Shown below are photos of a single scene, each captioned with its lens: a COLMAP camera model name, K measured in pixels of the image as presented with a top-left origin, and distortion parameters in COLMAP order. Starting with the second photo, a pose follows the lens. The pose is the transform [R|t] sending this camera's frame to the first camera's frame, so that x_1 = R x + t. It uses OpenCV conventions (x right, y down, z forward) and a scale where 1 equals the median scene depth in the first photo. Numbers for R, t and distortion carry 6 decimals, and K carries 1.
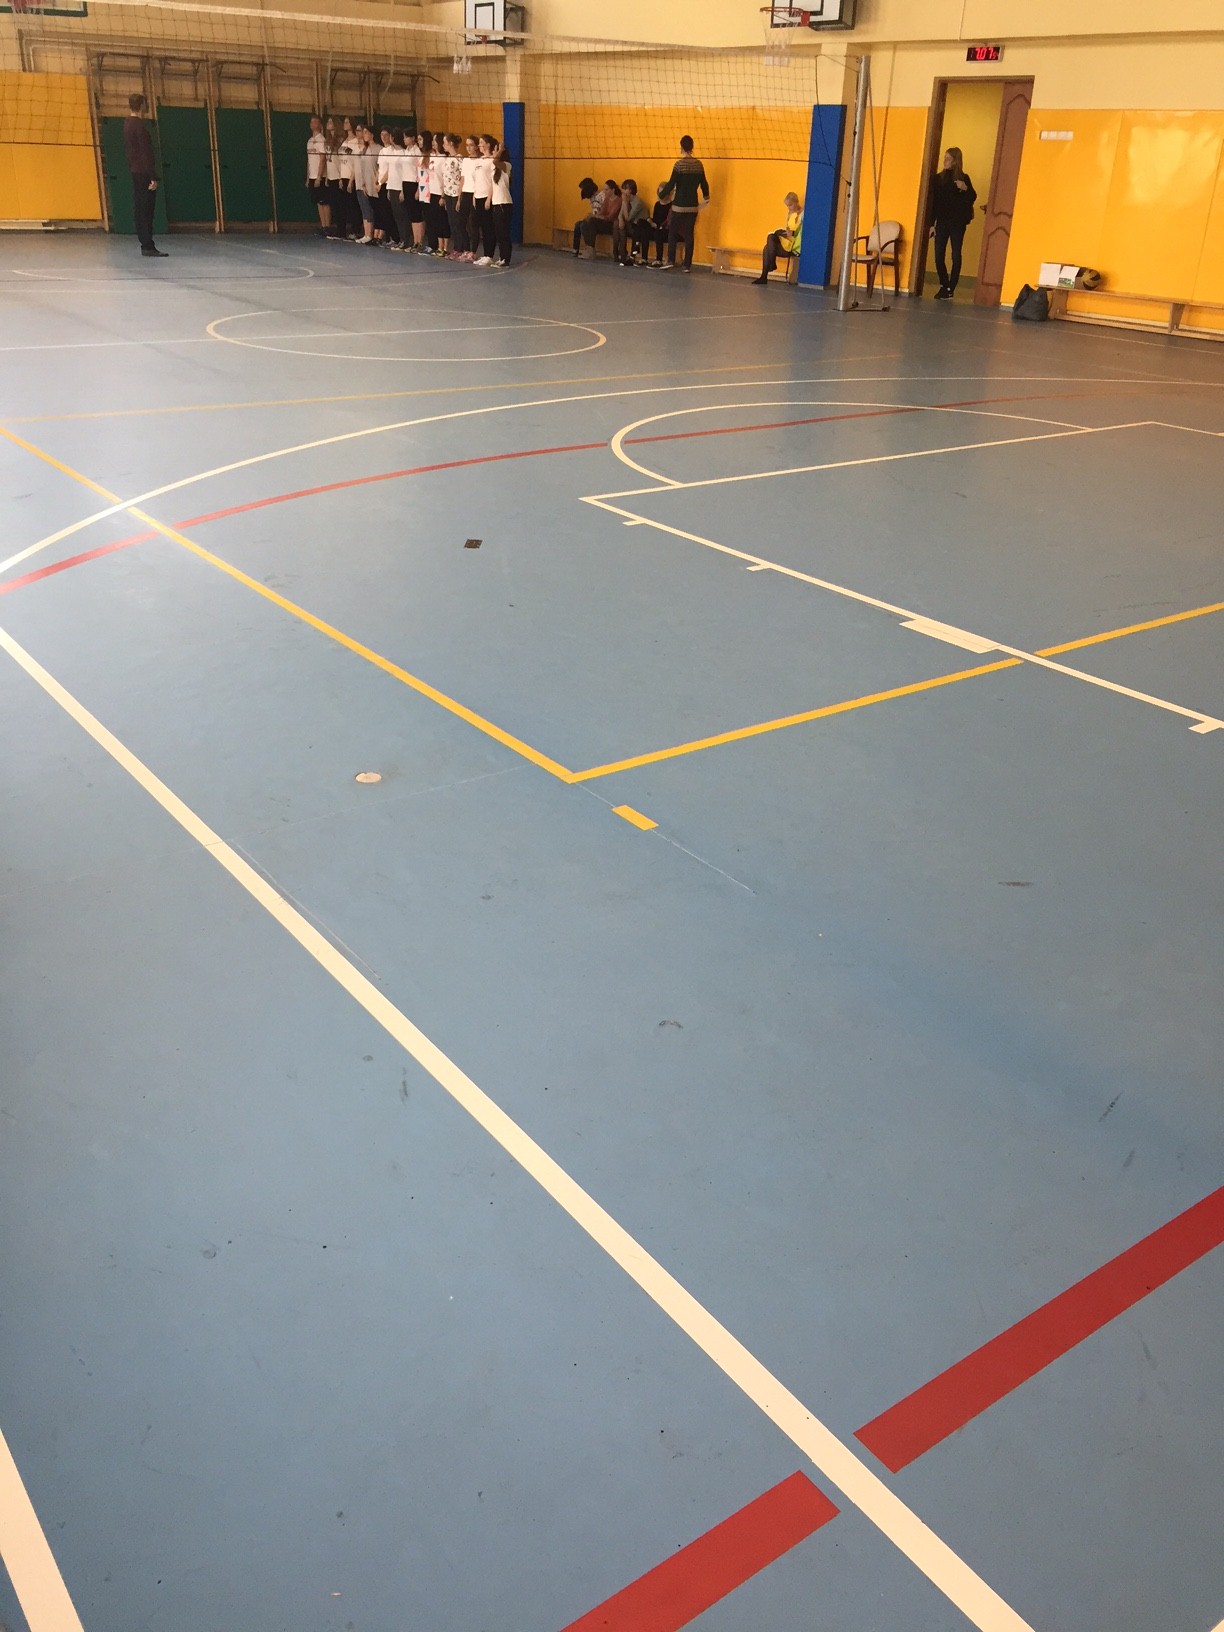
lens RADIAL K [[1392.4, 0, 613.6], [0, 1392.4, 824.2], [0, 0, 1]] dist [0.067140, -0.083501]
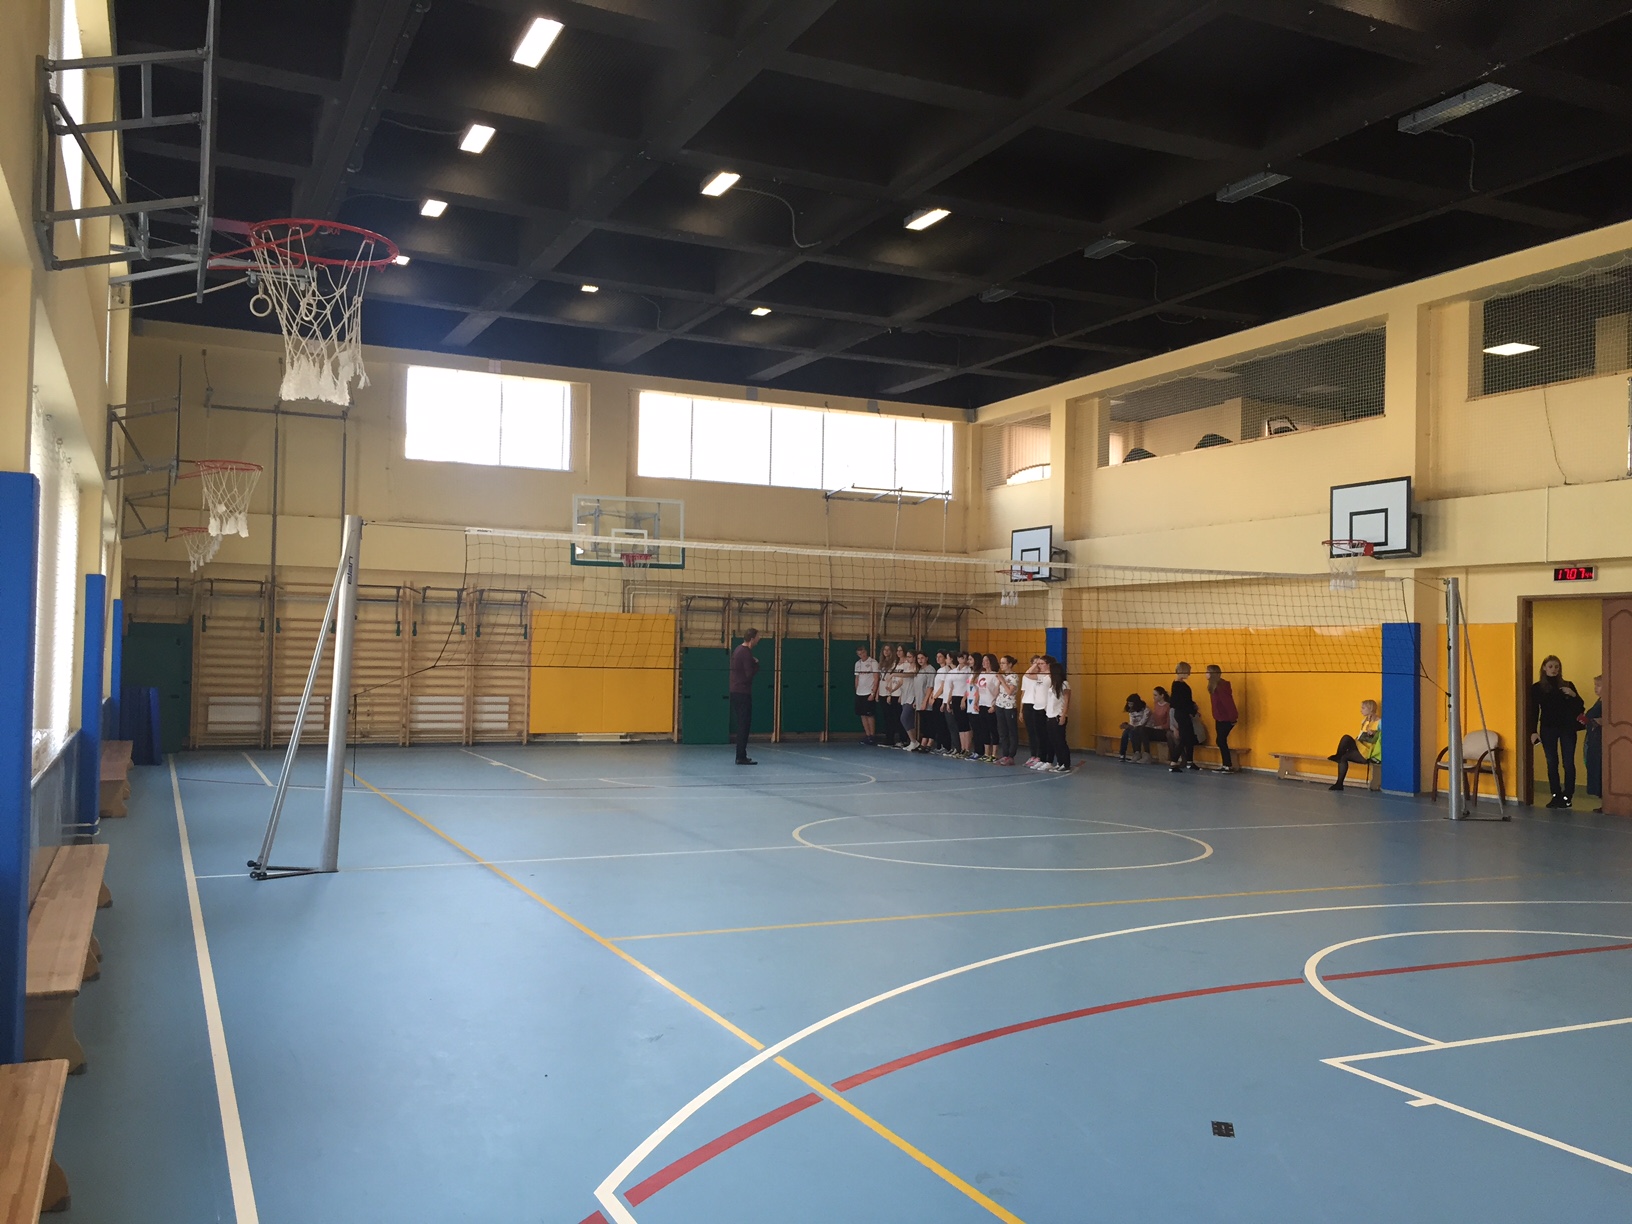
lens RADIAL K [[1392.4, 0, 817.1], [0, 1392.4, 604.1], [0, 0, 1]] dist [0.067140, -0.083501]
pose [[0.982001, -0.023220, -0.187442, -0.057847], [-0.068174, 0.881937, -0.466412, -0.027672], [0.176142, 0.470796, 0.864480, 0.056061]]
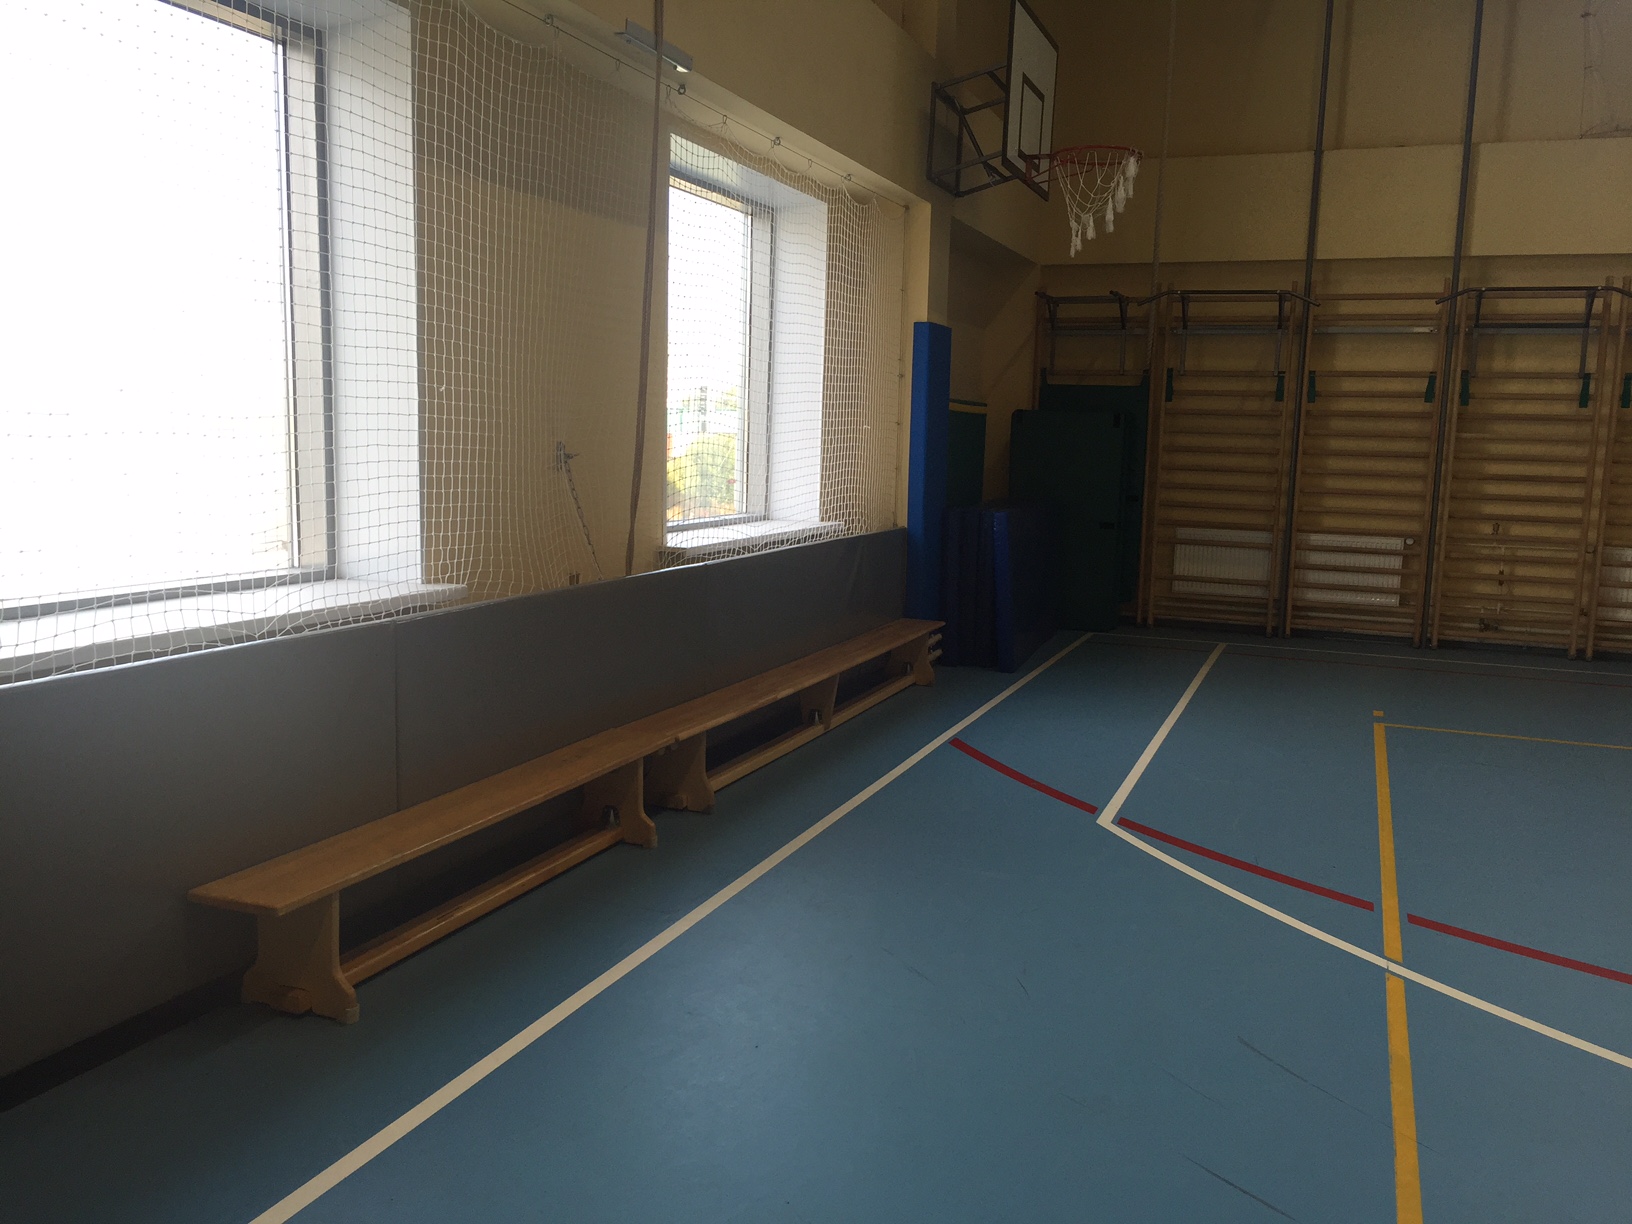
lens RADIAL K [[1392.4, 0, 810.3], [0, 1392.4, 620.2], [0, 0, 1]] dist [0.067140, -0.083501]
pose [[0.528715, 0.091936, -0.843806, -0.290640], [-0.381221, 0.913931, -0.139290, -0.240434], [0.758374, 0.395321, 0.518257, 0.495279]]
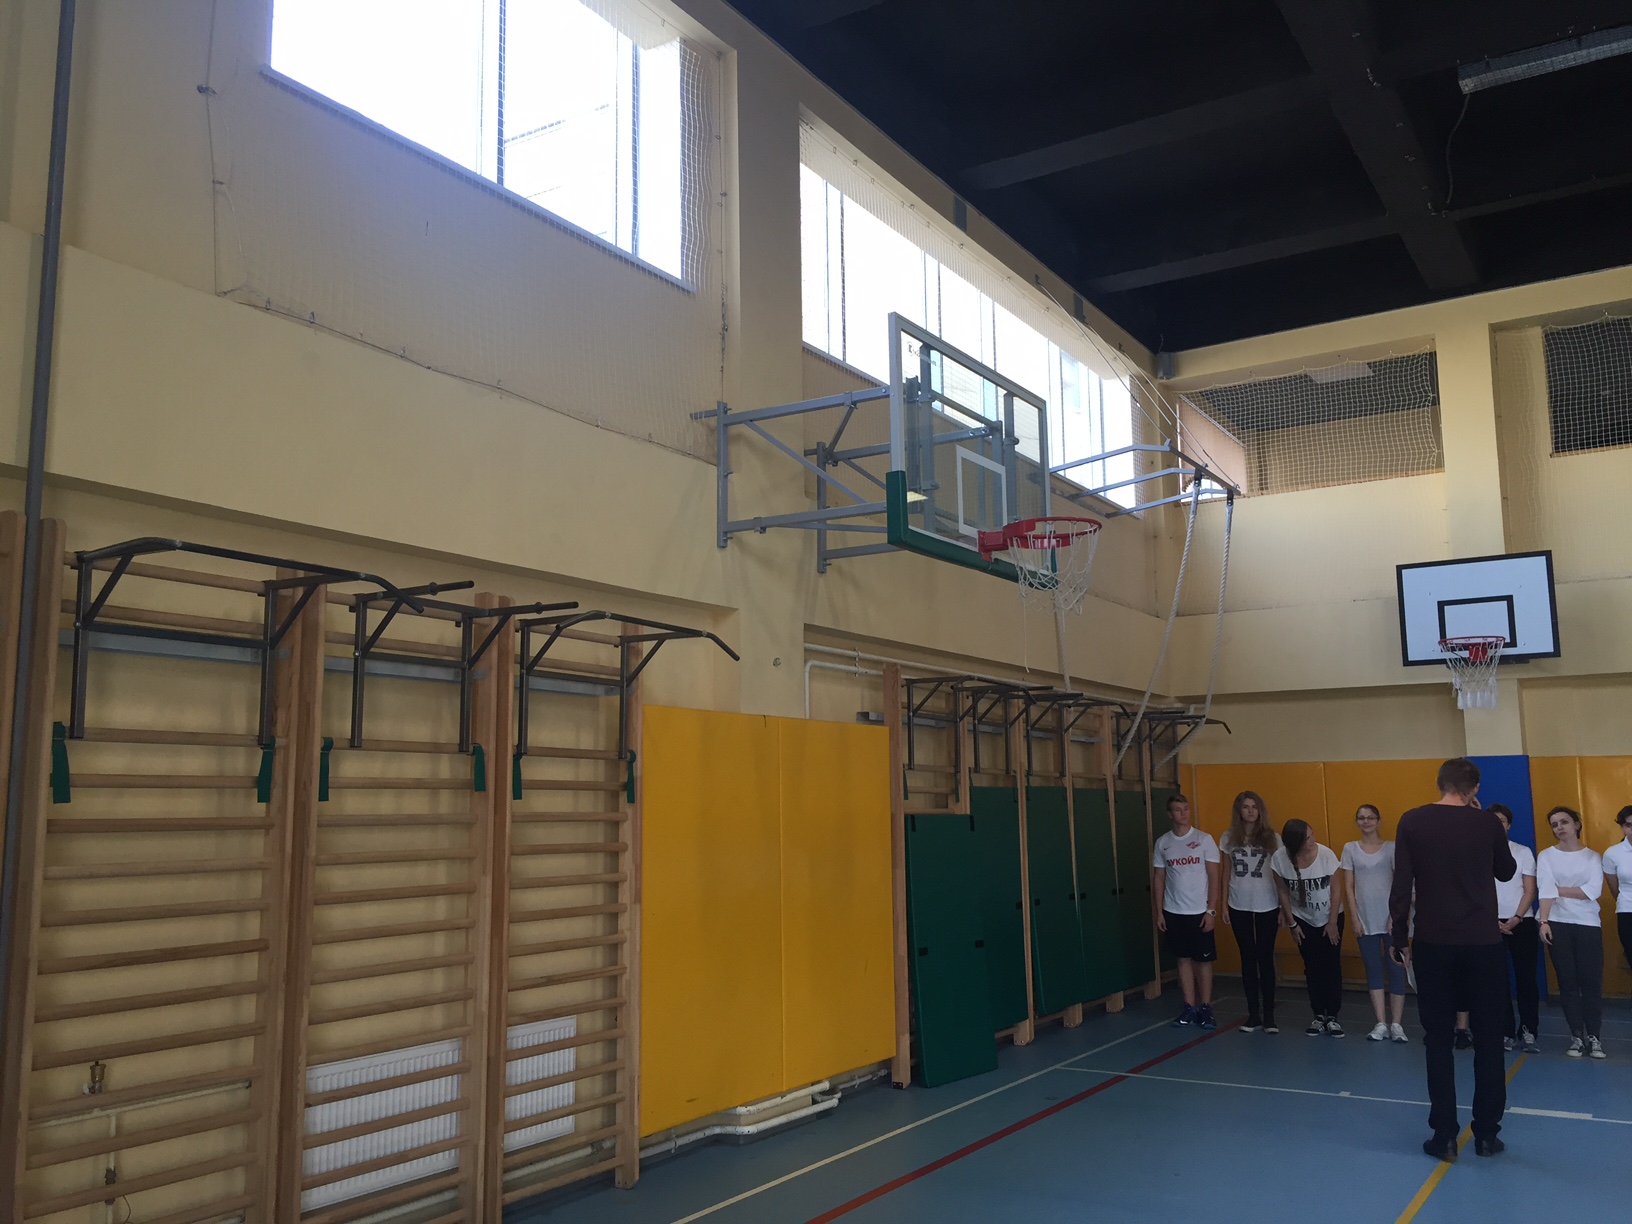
lens RADIAL K [[1392.4, 0, 834.8], [0, 1392.4, 613.9], [0, 0, 1]] dist [0.067140, -0.083501]
pose [[0.927819, 0.002183, 0.373024, -0.534946], [0.208367, 0.826404, -0.523106, -0.341053], [-0.309410, 0.563073, 0.766299, 0.660017]]
